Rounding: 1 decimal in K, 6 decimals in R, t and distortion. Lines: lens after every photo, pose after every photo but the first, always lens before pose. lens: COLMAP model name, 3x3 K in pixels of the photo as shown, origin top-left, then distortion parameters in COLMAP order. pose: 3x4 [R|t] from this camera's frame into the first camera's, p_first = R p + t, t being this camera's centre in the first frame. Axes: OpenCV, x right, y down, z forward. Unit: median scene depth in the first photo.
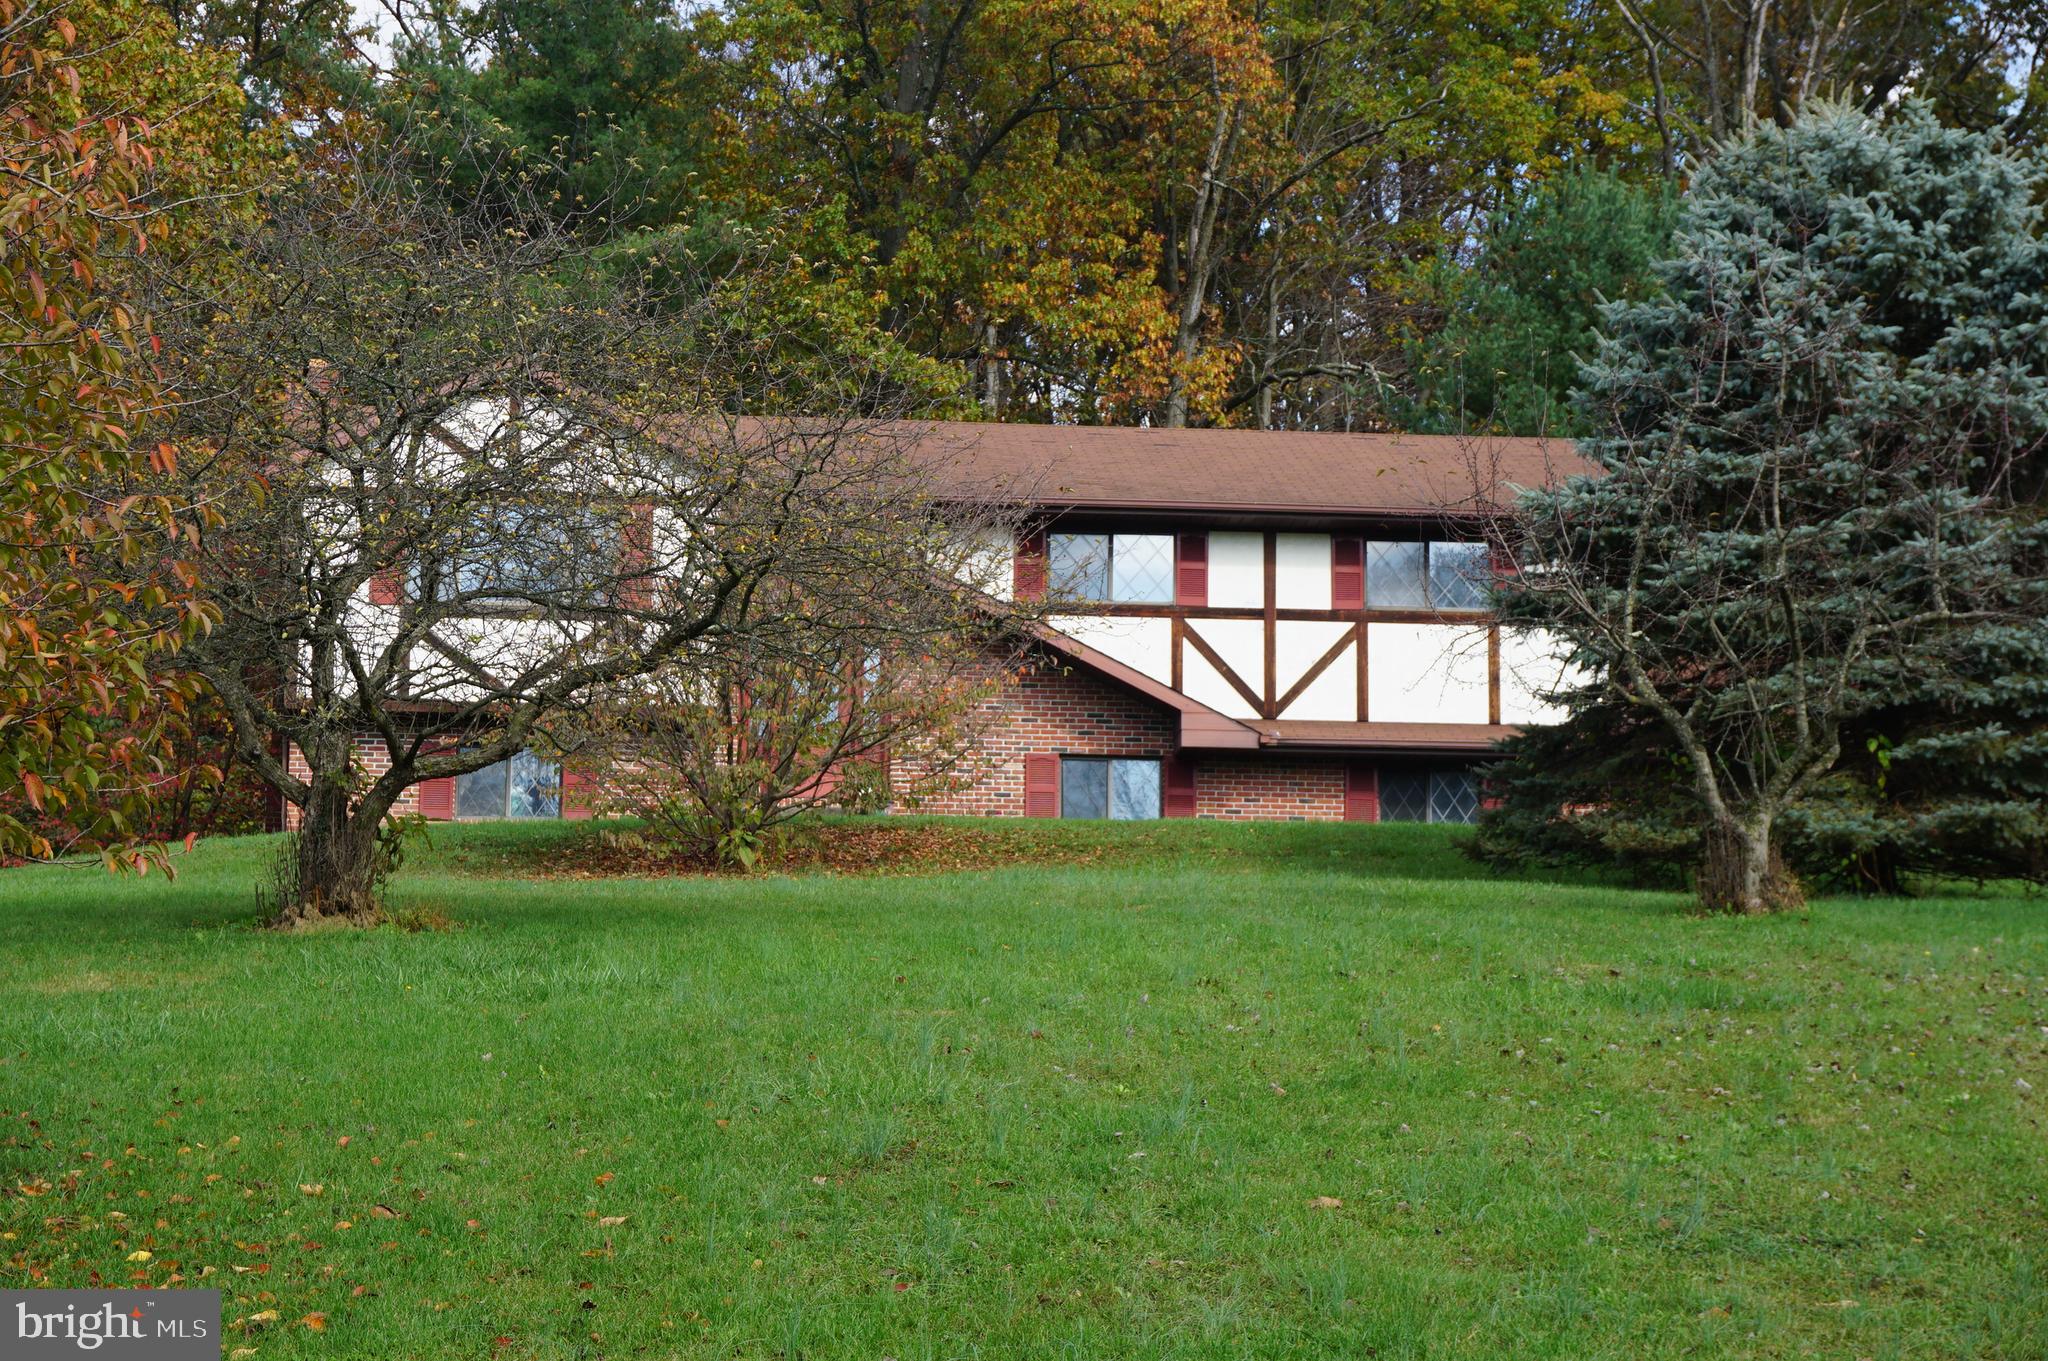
lens RADIAL K [[4202.1, 0, 1024.4], [0, 4202.1, 680.6], [0, 0, 1]] dist [0.019835, 0.000000]
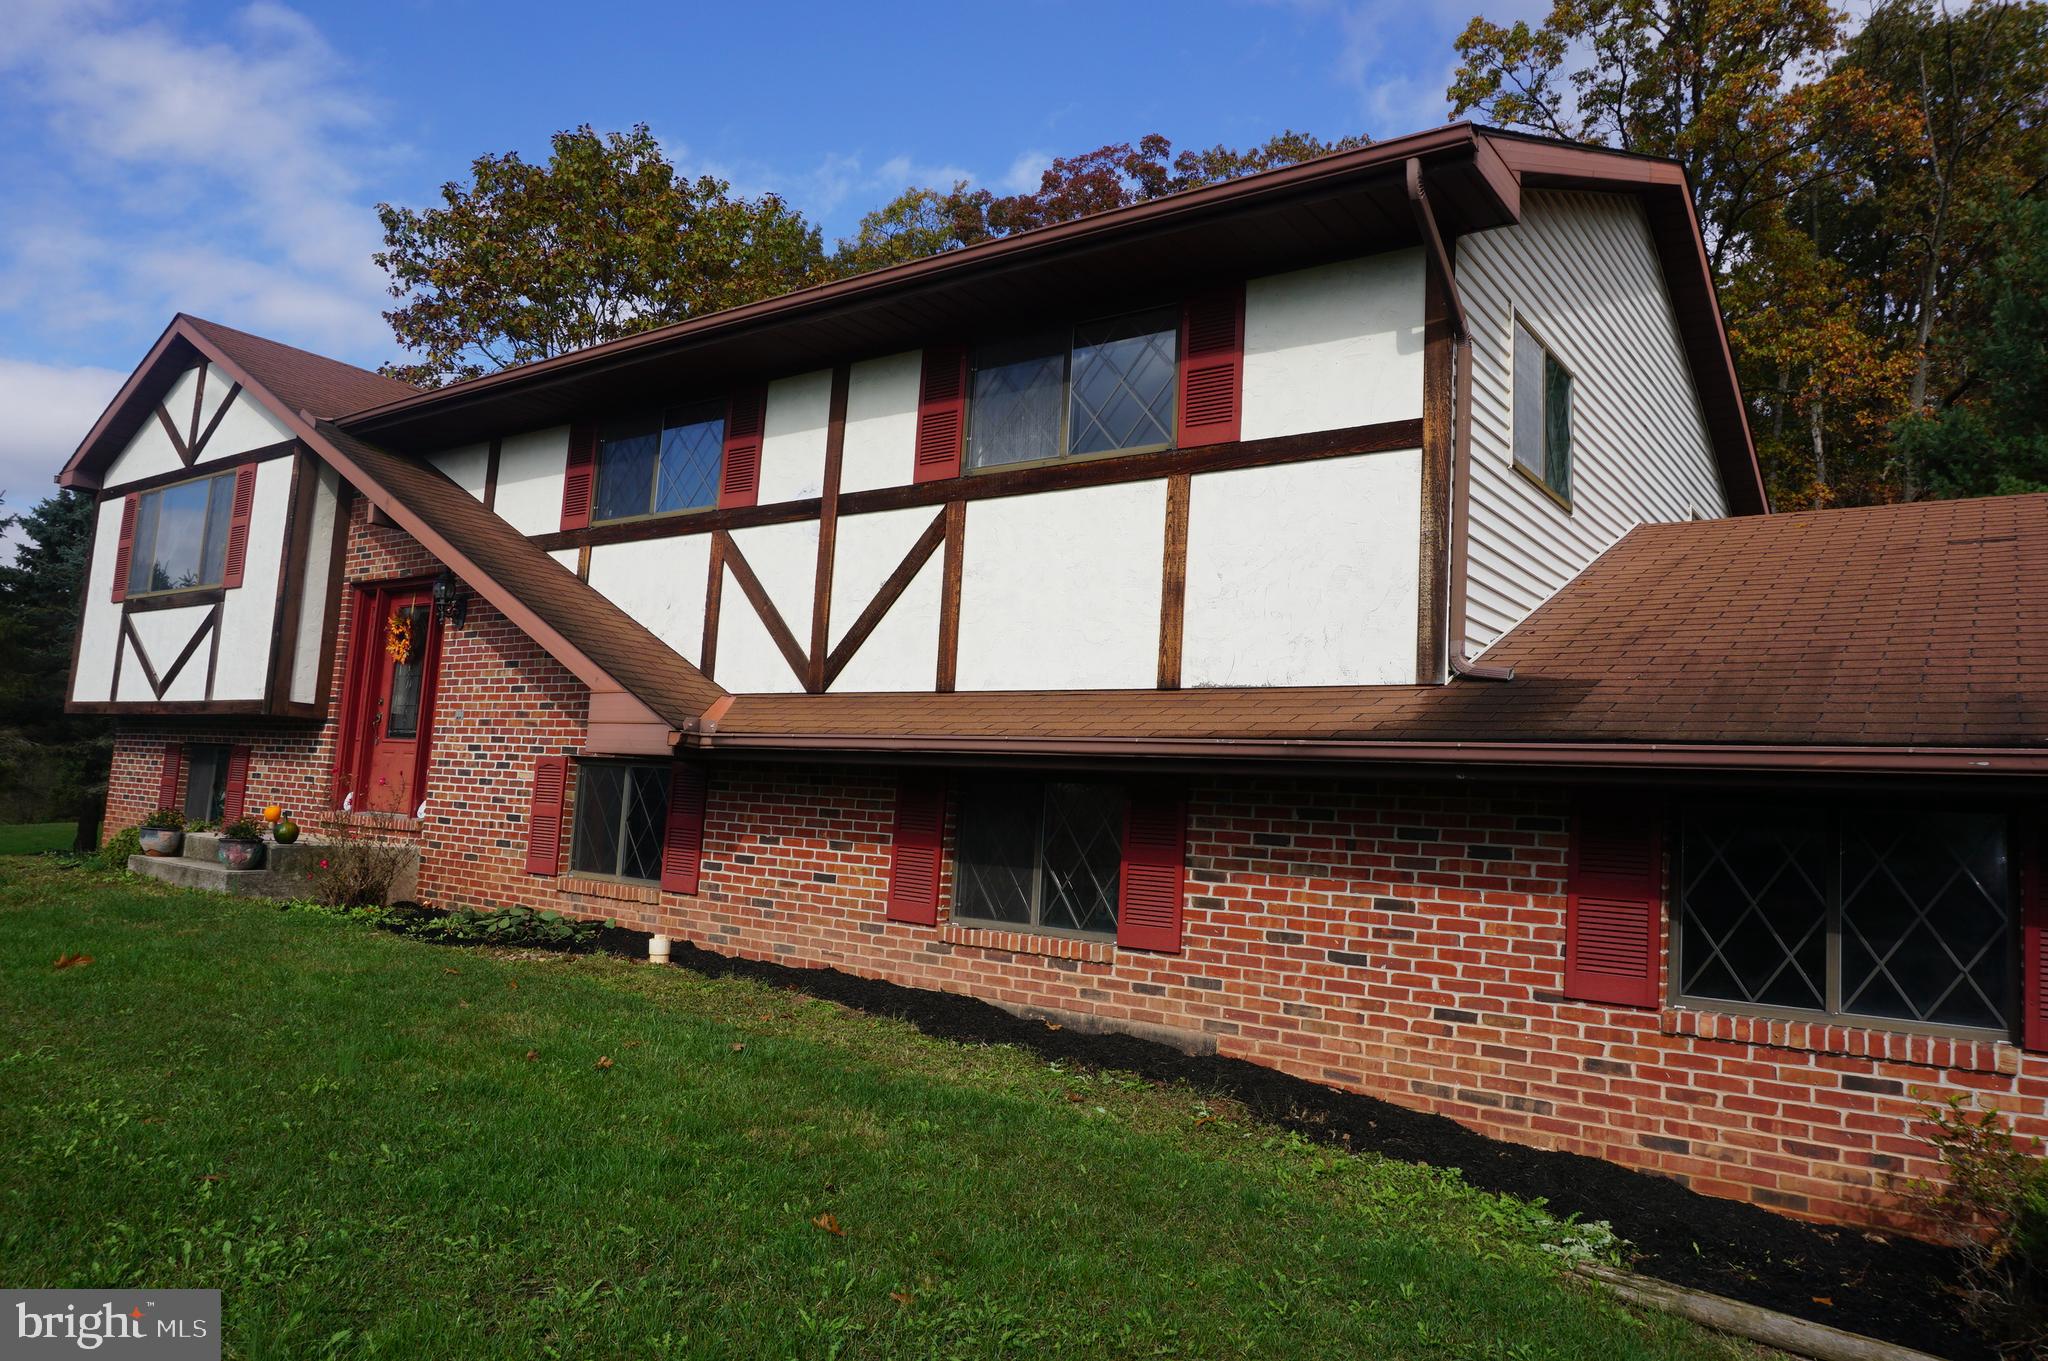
lens RADIAL K [[1361.6, 0, 1015.8], [0, 1361.6, 679.9], [0, 0, 1]] dist [-0.048193, 0.026570]
pose [[0.752583, -0.033147, -0.657662, 0.198656], [0.056310, 0.998313, 0.014122, 0.006485], [0.656085, -0.047661, 0.753180, 0.882455]]
